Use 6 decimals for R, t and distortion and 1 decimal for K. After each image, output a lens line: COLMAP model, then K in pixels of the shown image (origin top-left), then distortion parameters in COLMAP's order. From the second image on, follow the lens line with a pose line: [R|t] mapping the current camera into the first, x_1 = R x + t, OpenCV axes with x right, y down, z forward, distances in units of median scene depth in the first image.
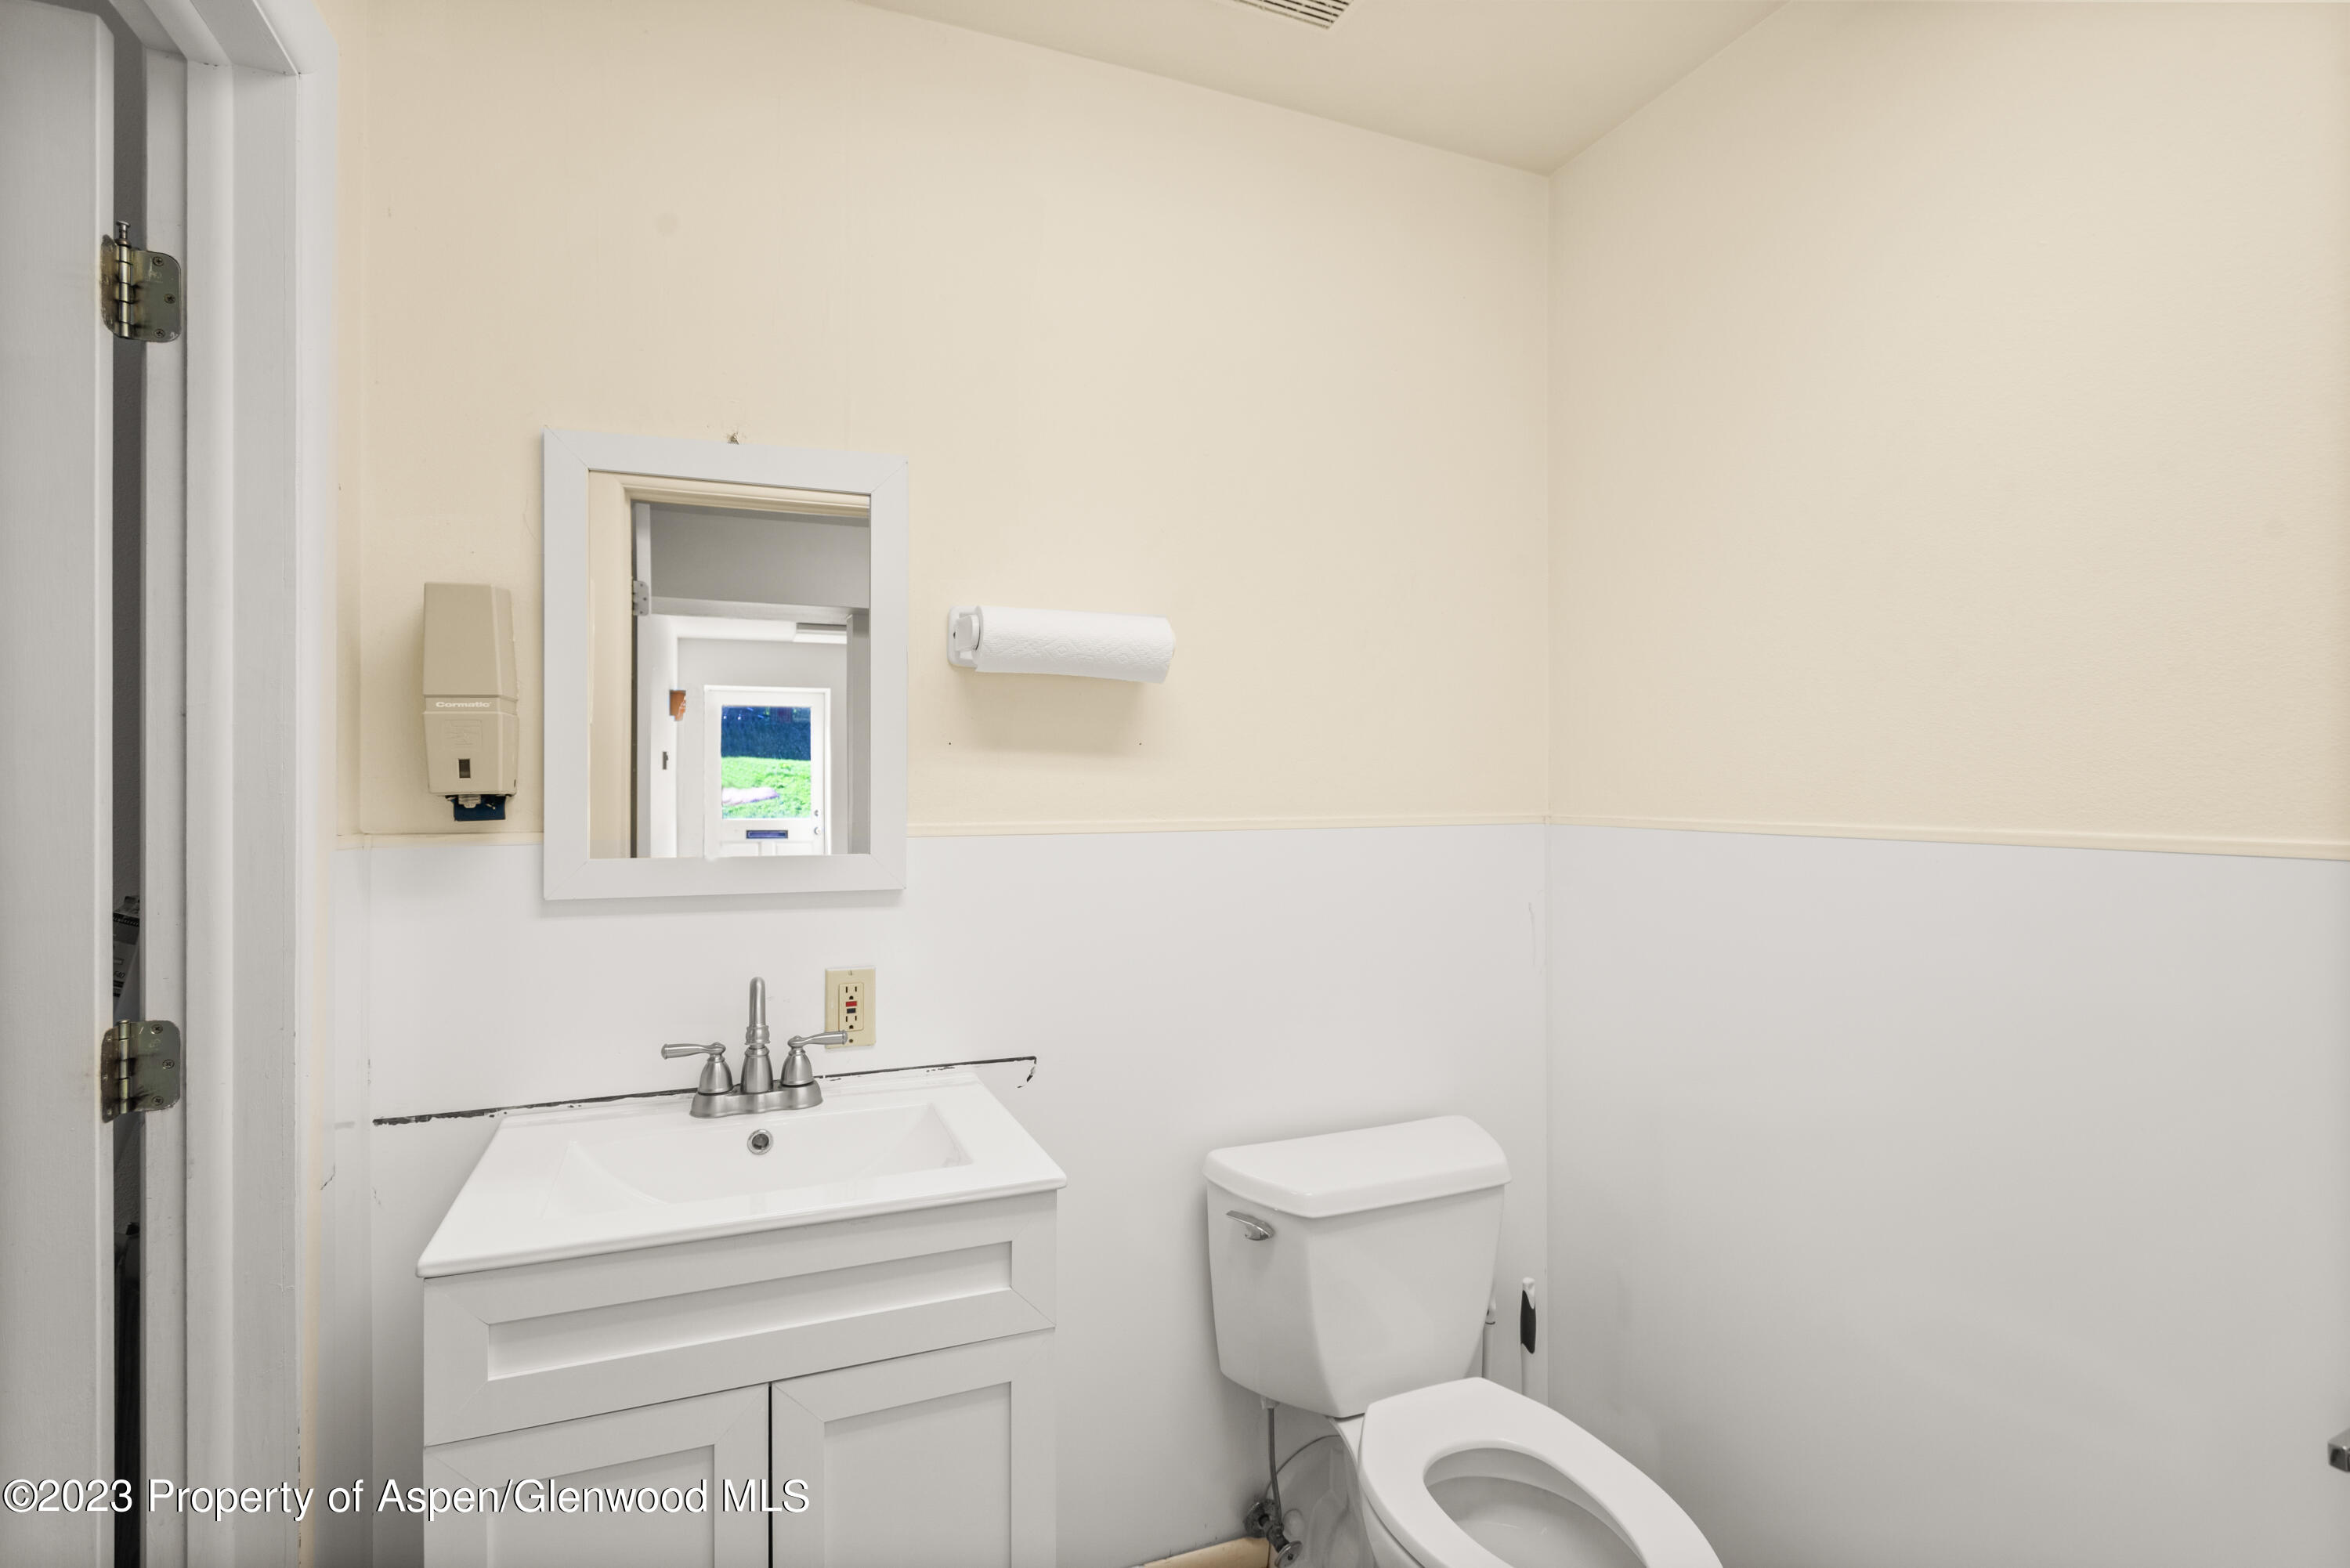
lens RADIAL K [[1149.2, 0, 1179.0], [0, 1149.2, 774.8], [0, 0, 1]] dist [0.004853, -0.000222]
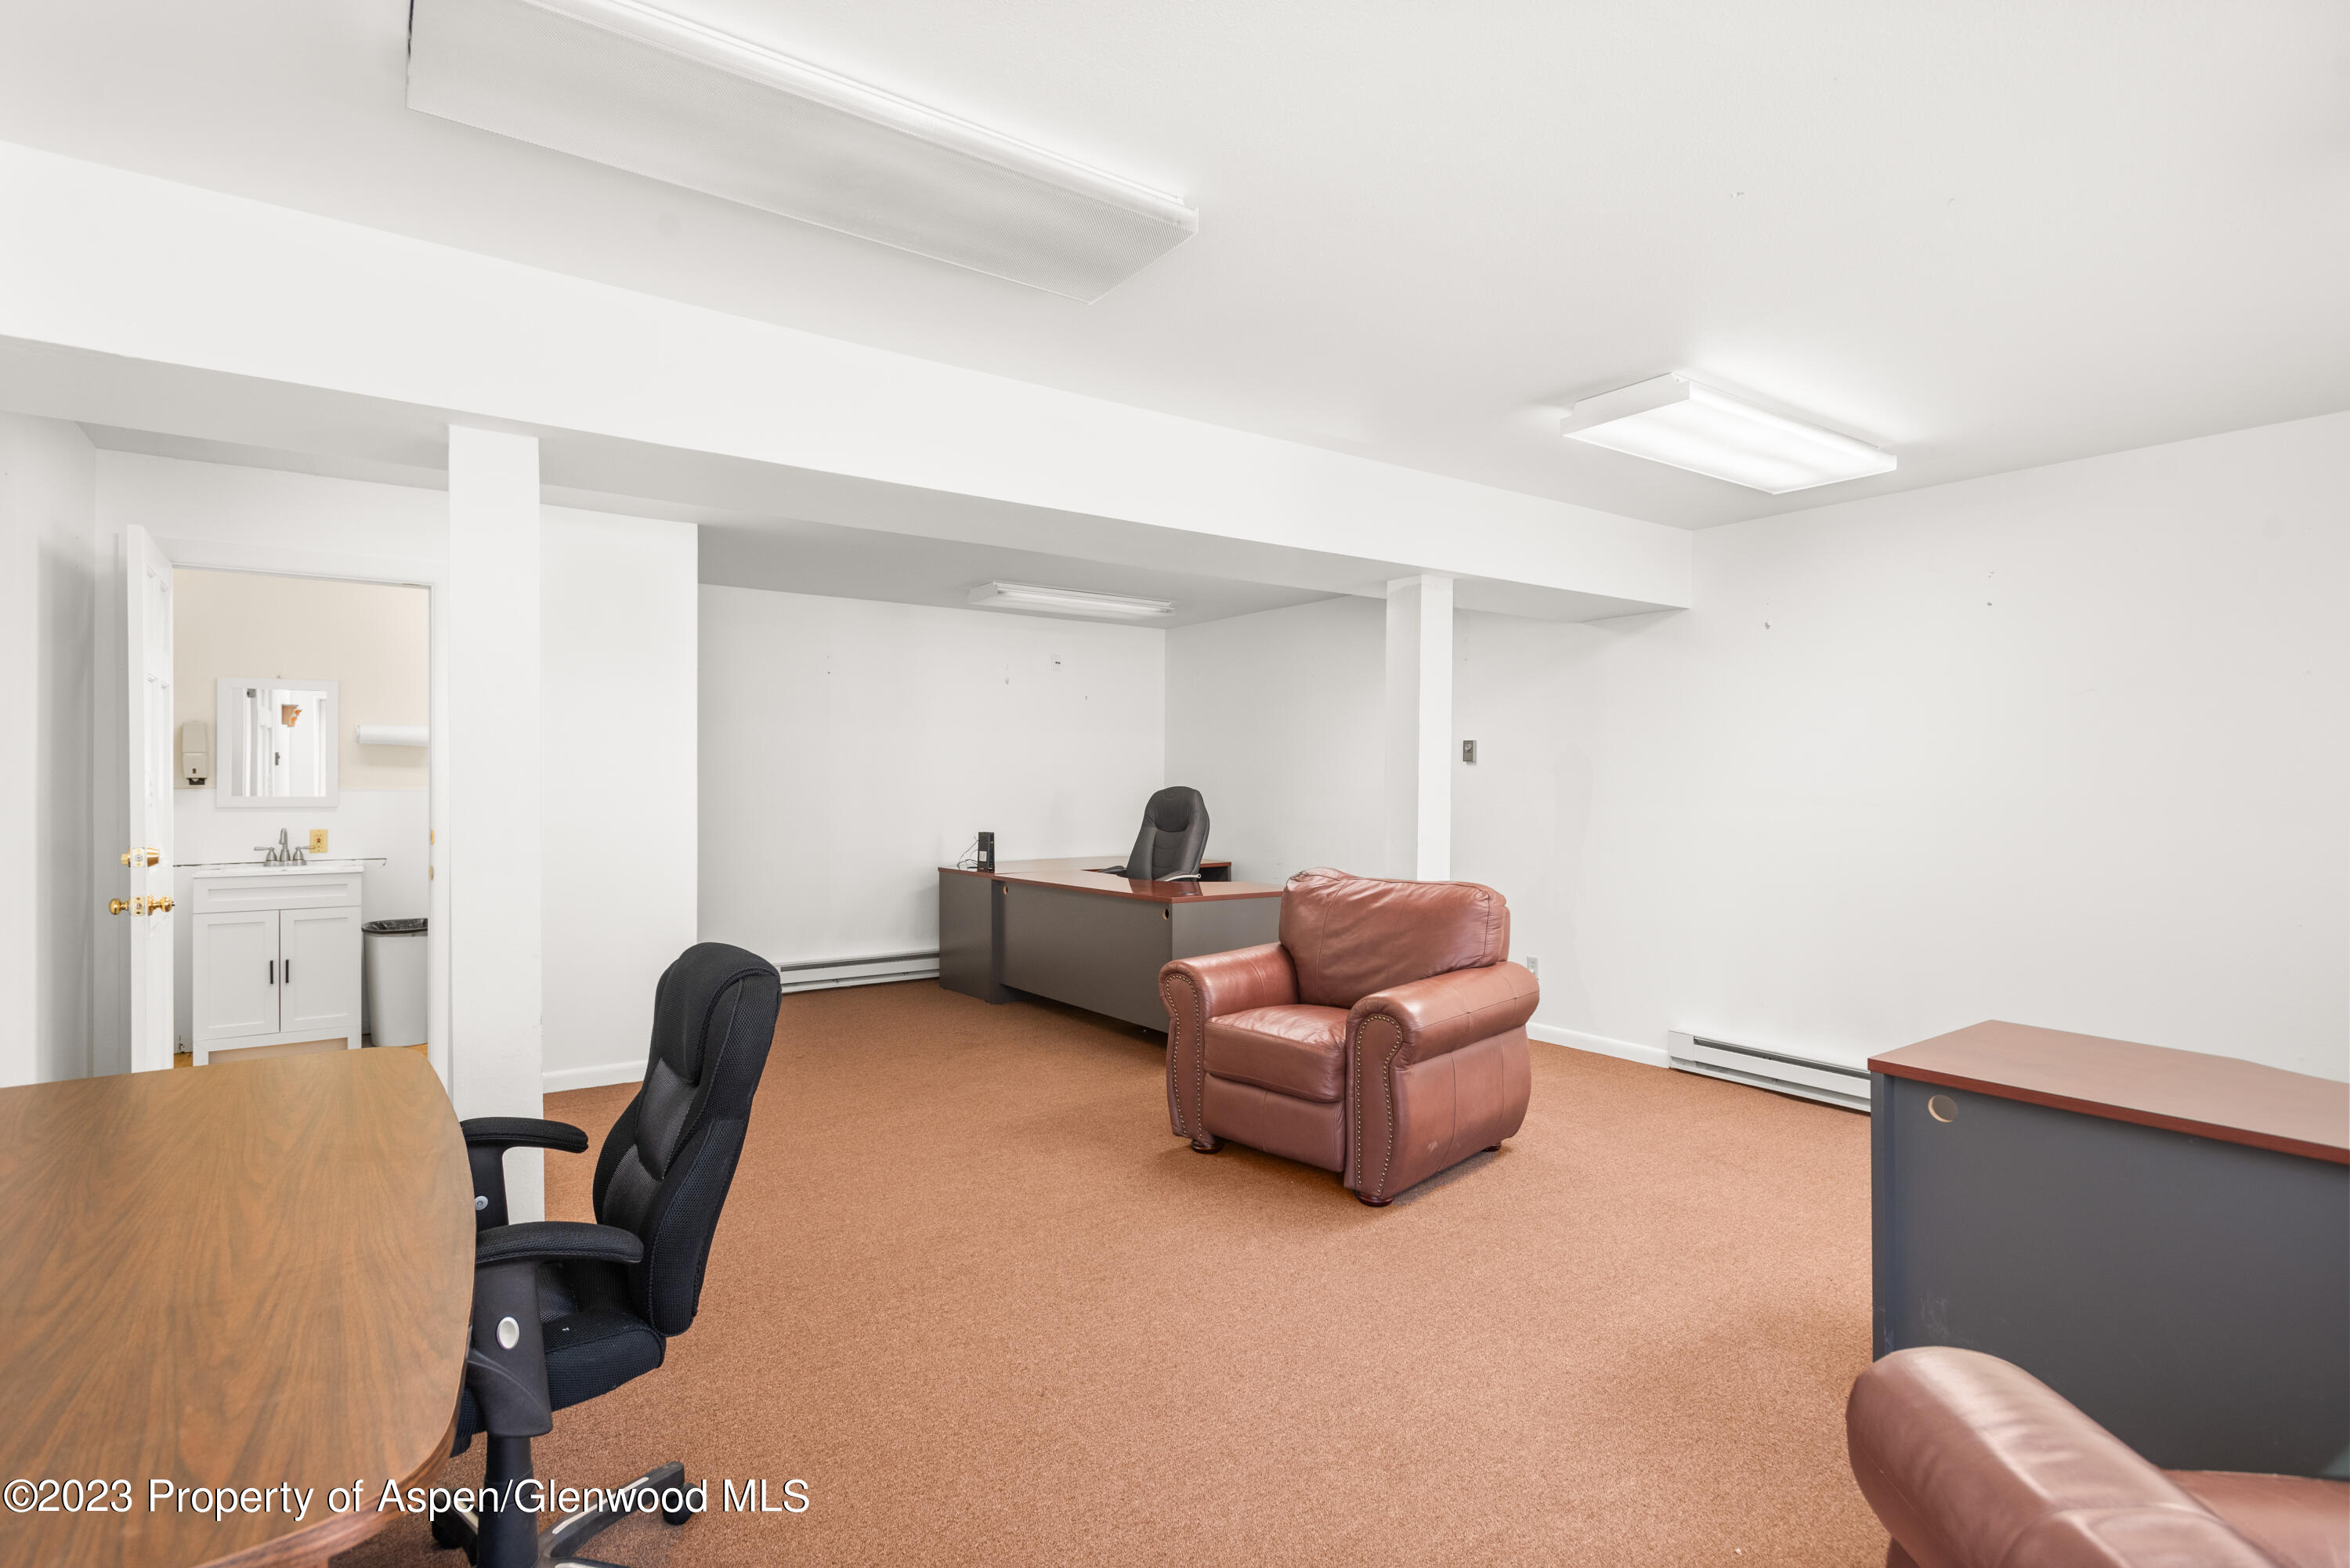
lens RADIAL K [[1149.2, 0, 1178.2], [0, 1149.2, 769.5], [0, 0, 1]] dist [0.004853, -0.000222]
pose [[0.972730, 0.004166, 0.231901, 1.509707], [-0.003833, 0.999991, -0.001887, -0.014185], [-0.231907, 0.000947, 0.972737, -3.147003]]
